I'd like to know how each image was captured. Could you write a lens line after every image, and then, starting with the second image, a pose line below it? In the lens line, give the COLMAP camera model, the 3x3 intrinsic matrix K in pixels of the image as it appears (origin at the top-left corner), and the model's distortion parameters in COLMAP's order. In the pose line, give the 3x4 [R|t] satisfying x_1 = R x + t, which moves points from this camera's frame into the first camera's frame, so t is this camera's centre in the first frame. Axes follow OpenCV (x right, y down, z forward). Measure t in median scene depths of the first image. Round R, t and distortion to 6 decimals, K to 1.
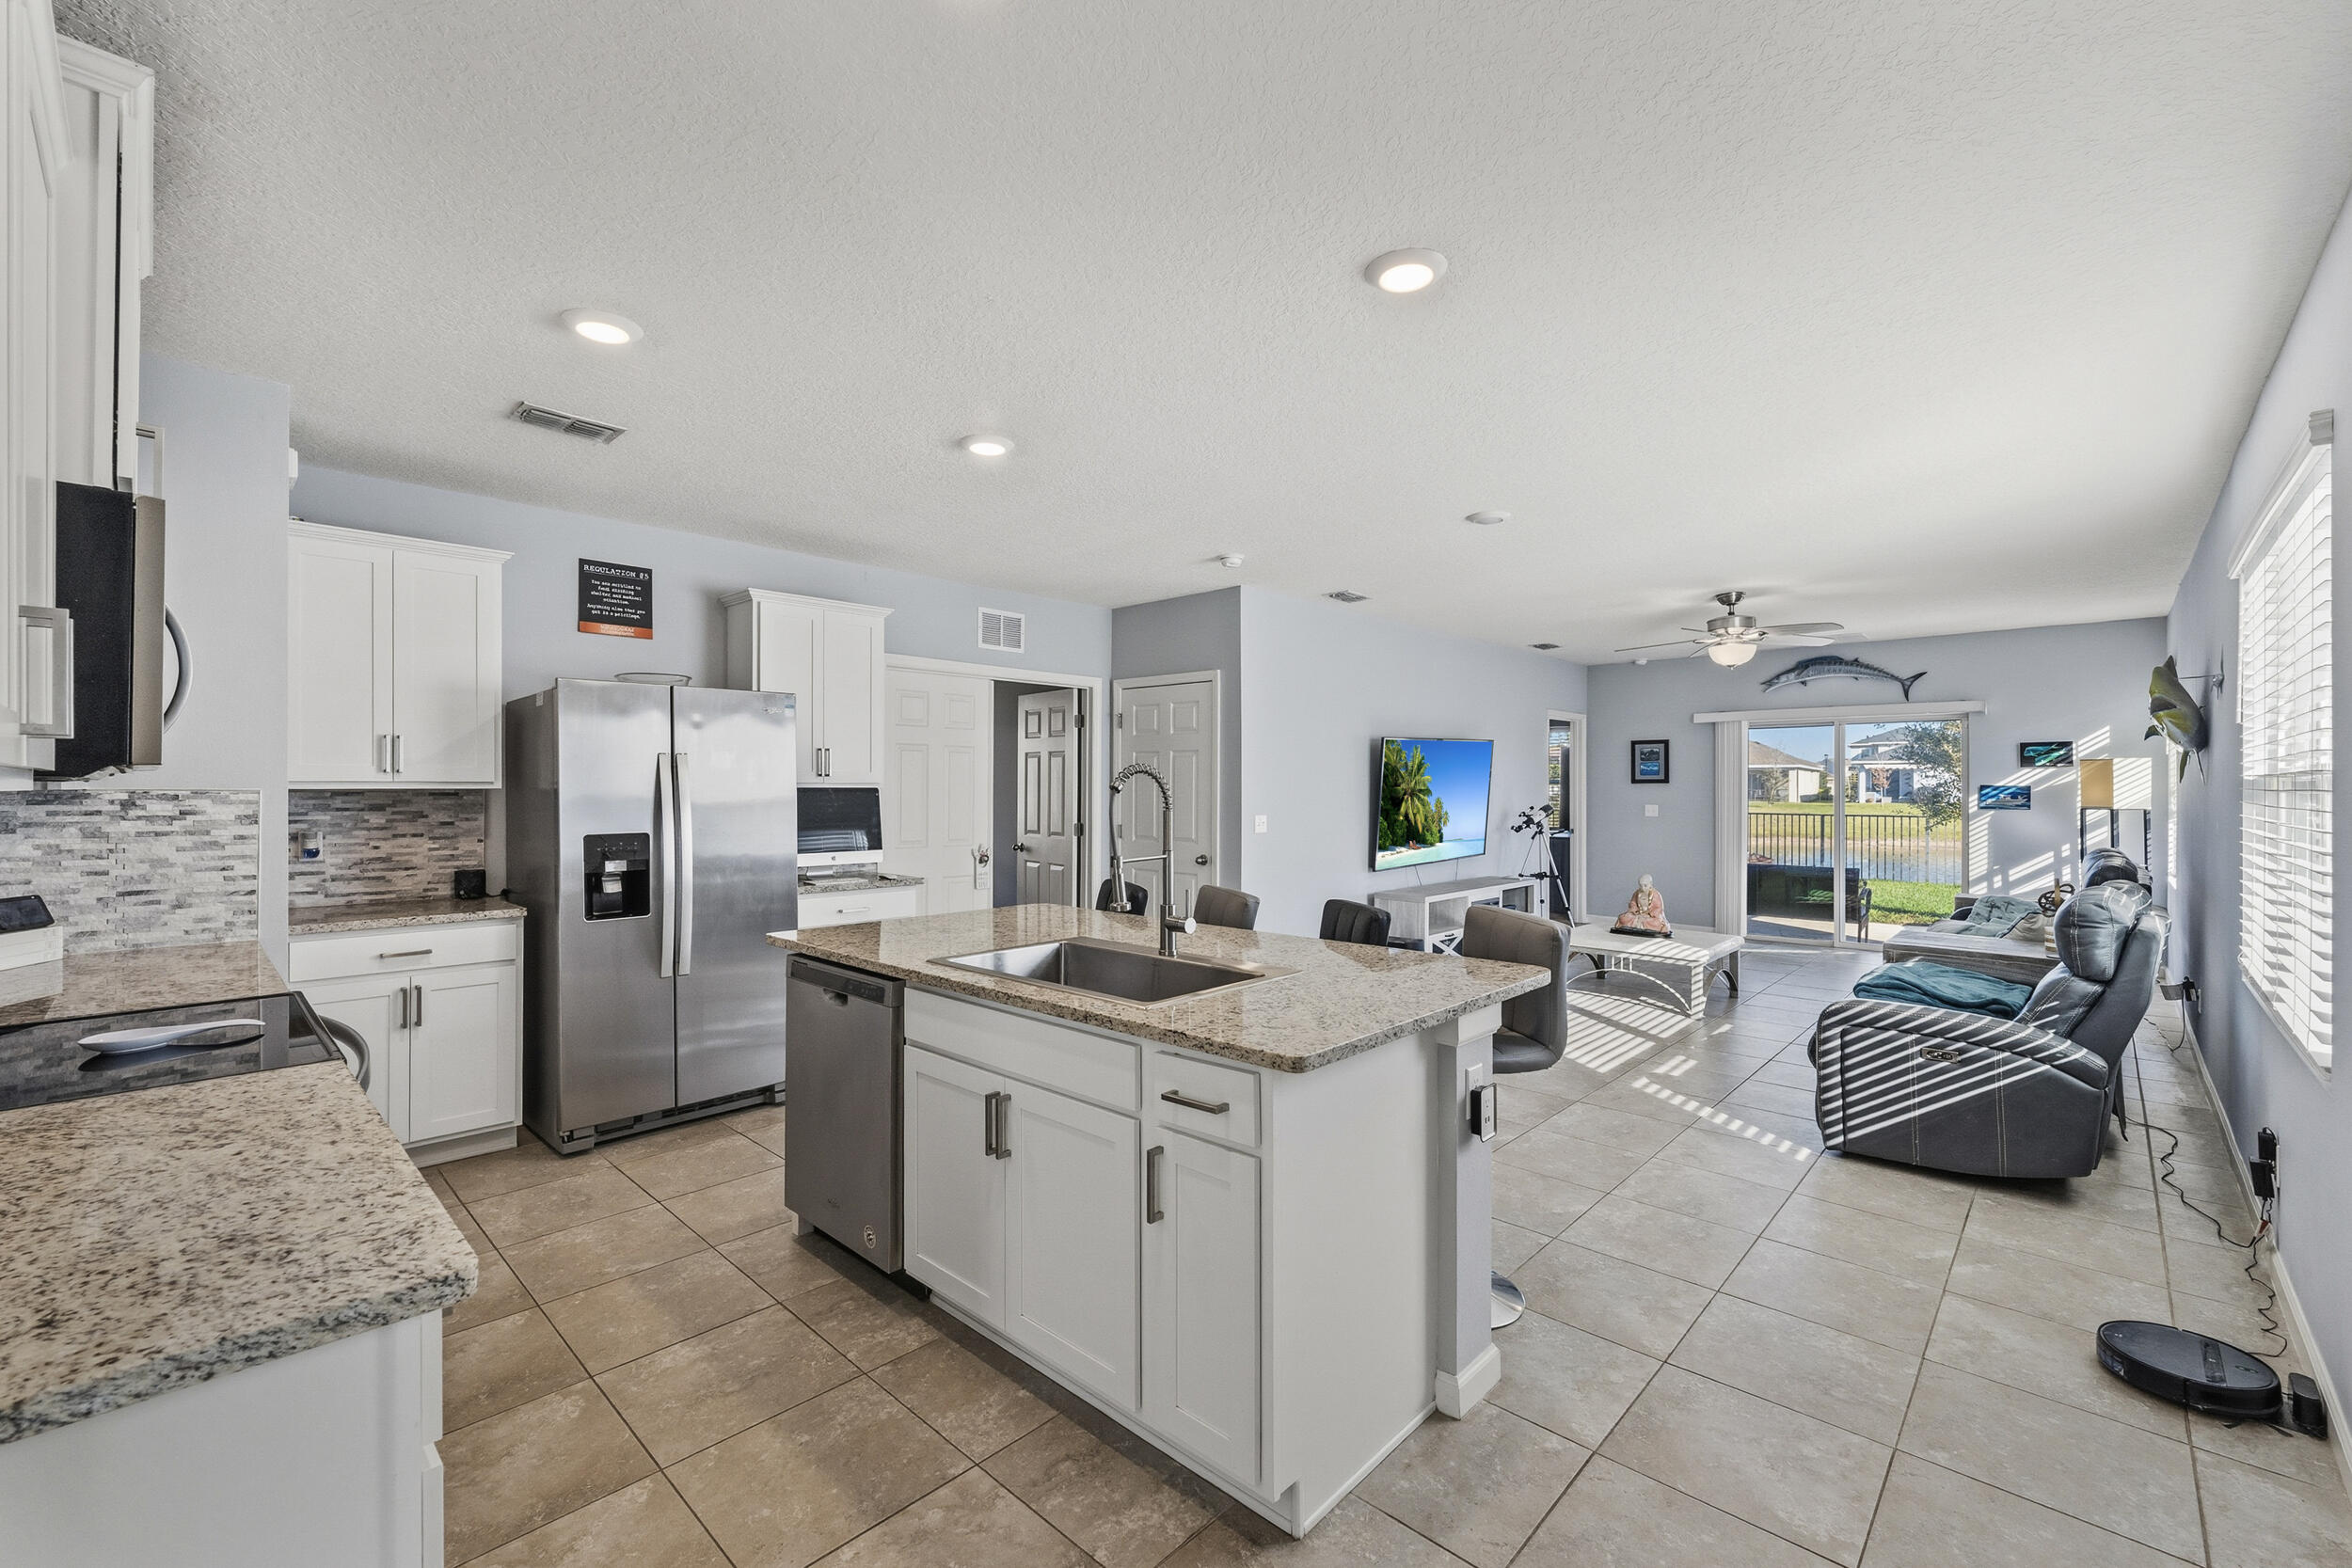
lens RADIAL K [[981.5, 0, 1186.3], [0, 981.5, 788.4], [0, 0, 1]] dist [0.015087, -0.002606]
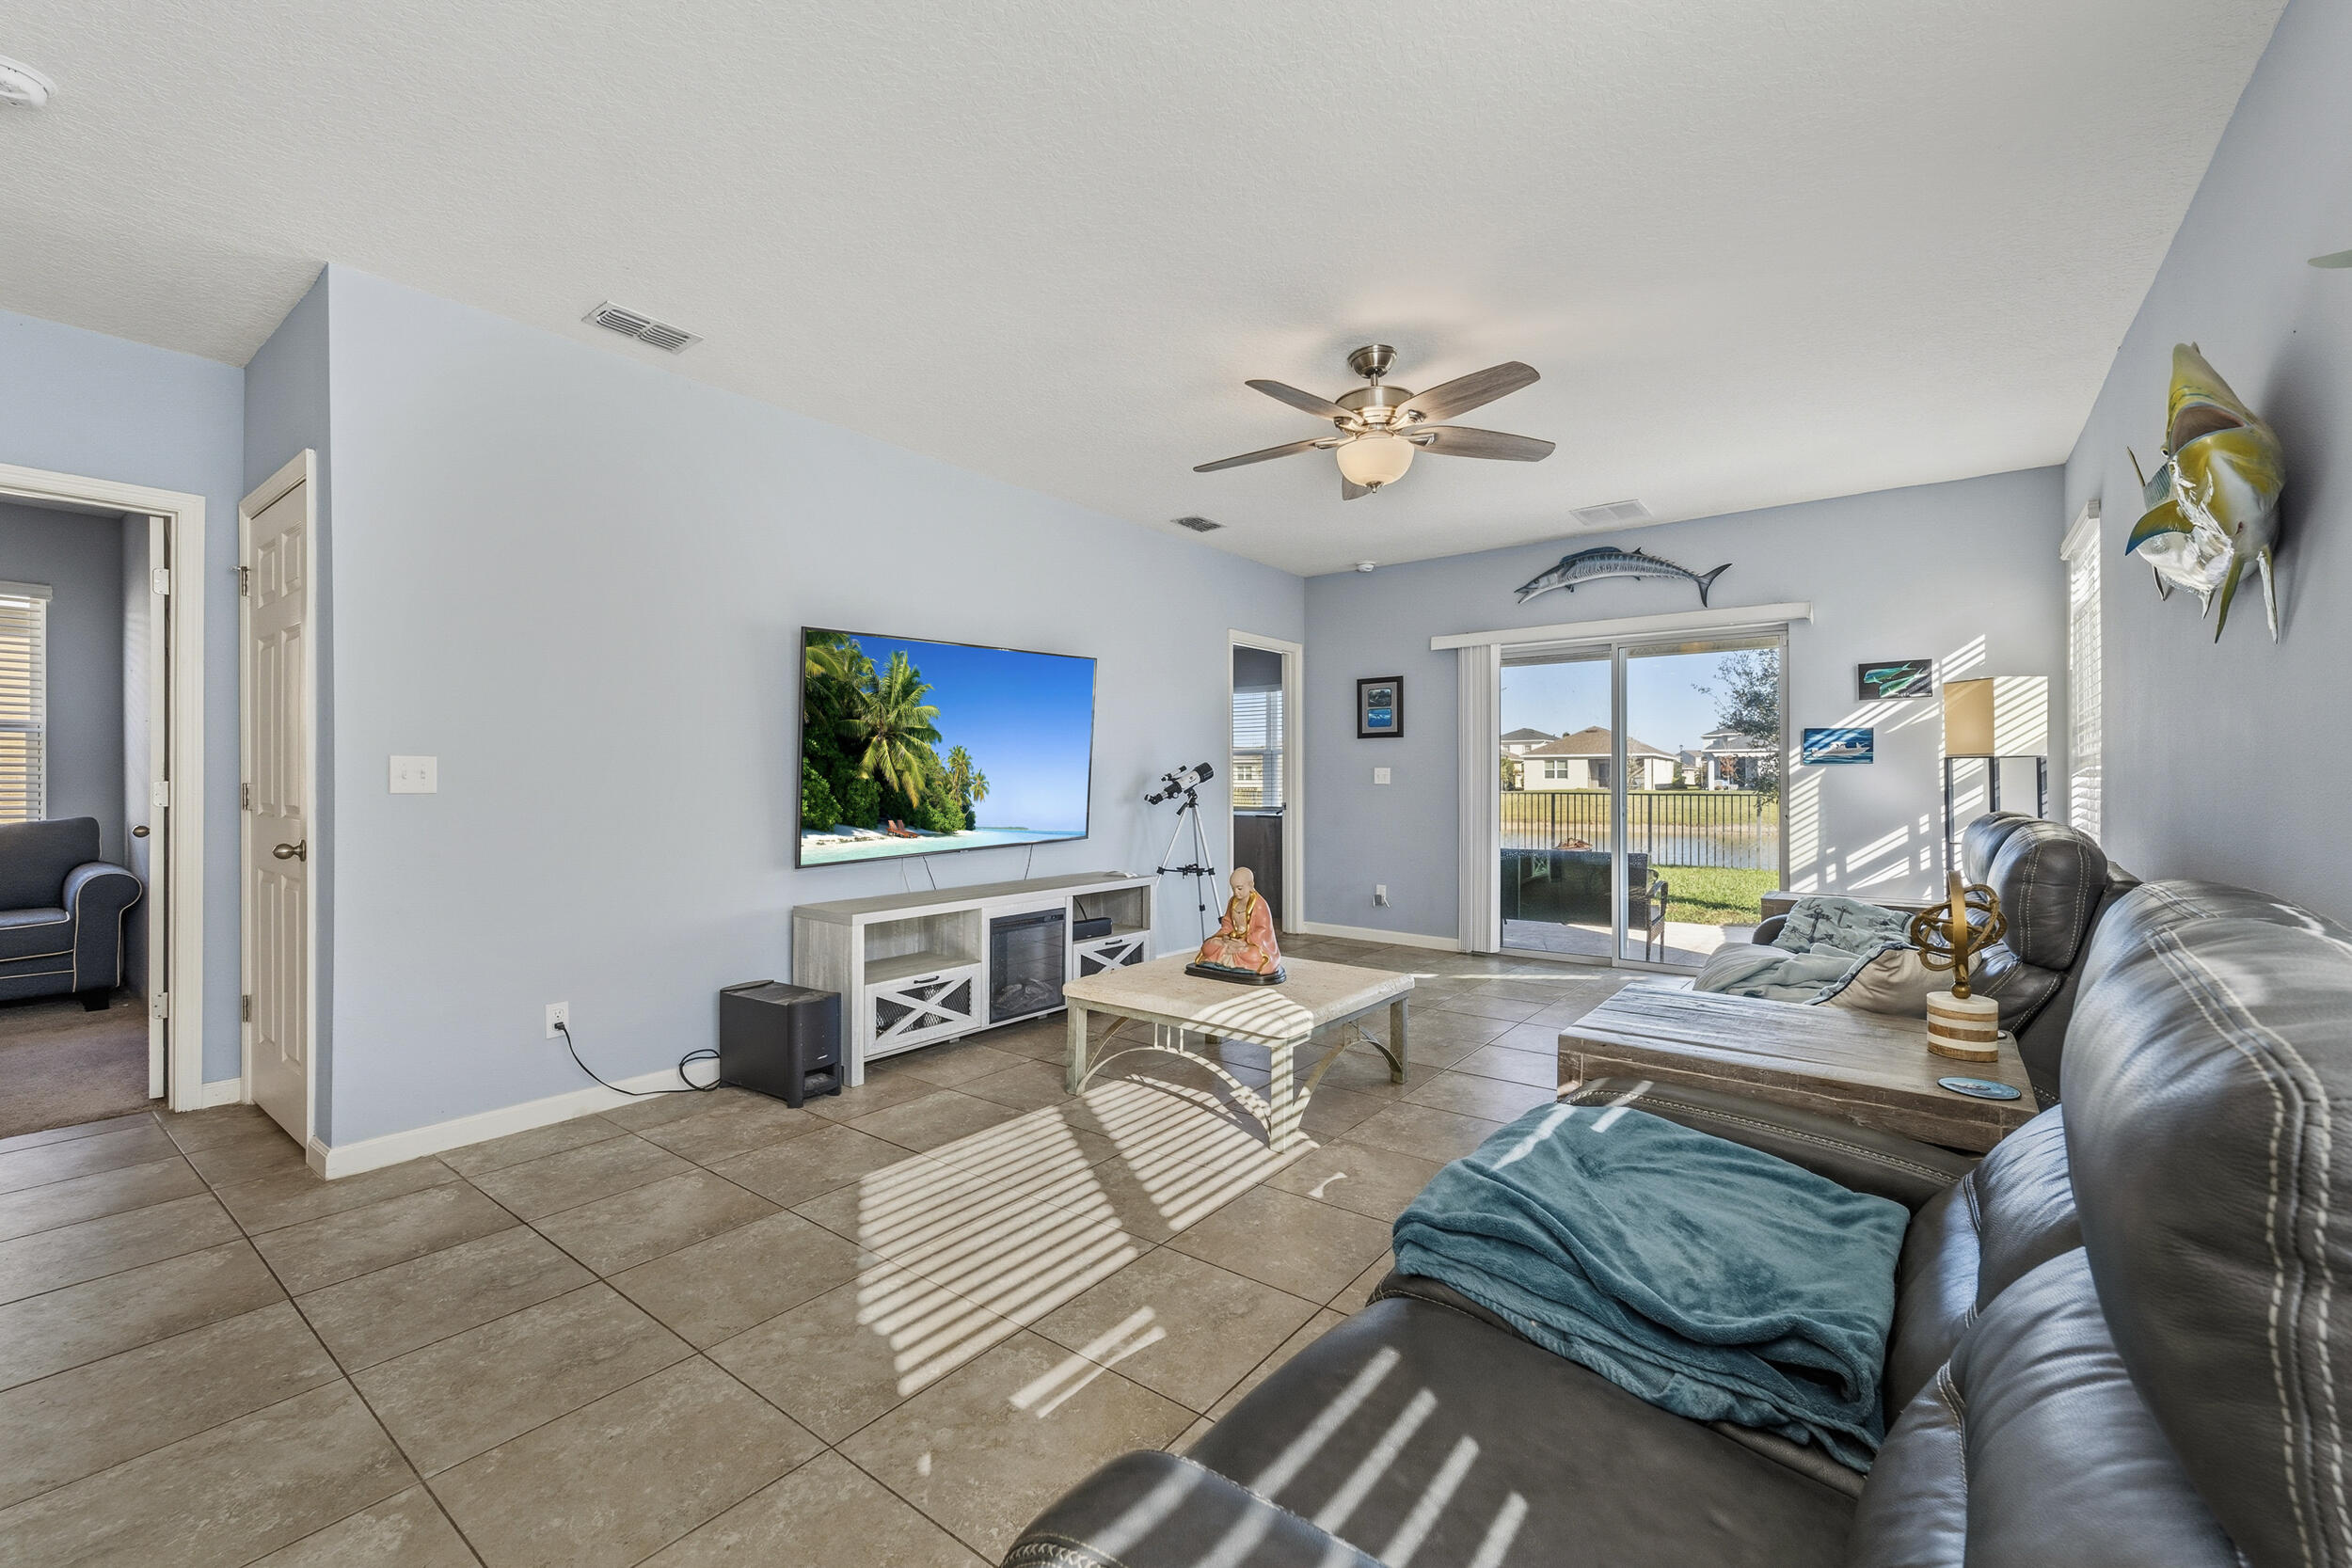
lens RADIAL K [[981.5, 0, 1189.8], [0, 981.5, 780.5], [0, 0, 1]] dist [0.015087, -0.002606]
pose [[0.994526, -0.002618, 0.104459, 0.322470], [0.003030, 0.999988, -0.003784, 0.033508], [-0.104448, 0.004080, 0.994522, 0.384537]]
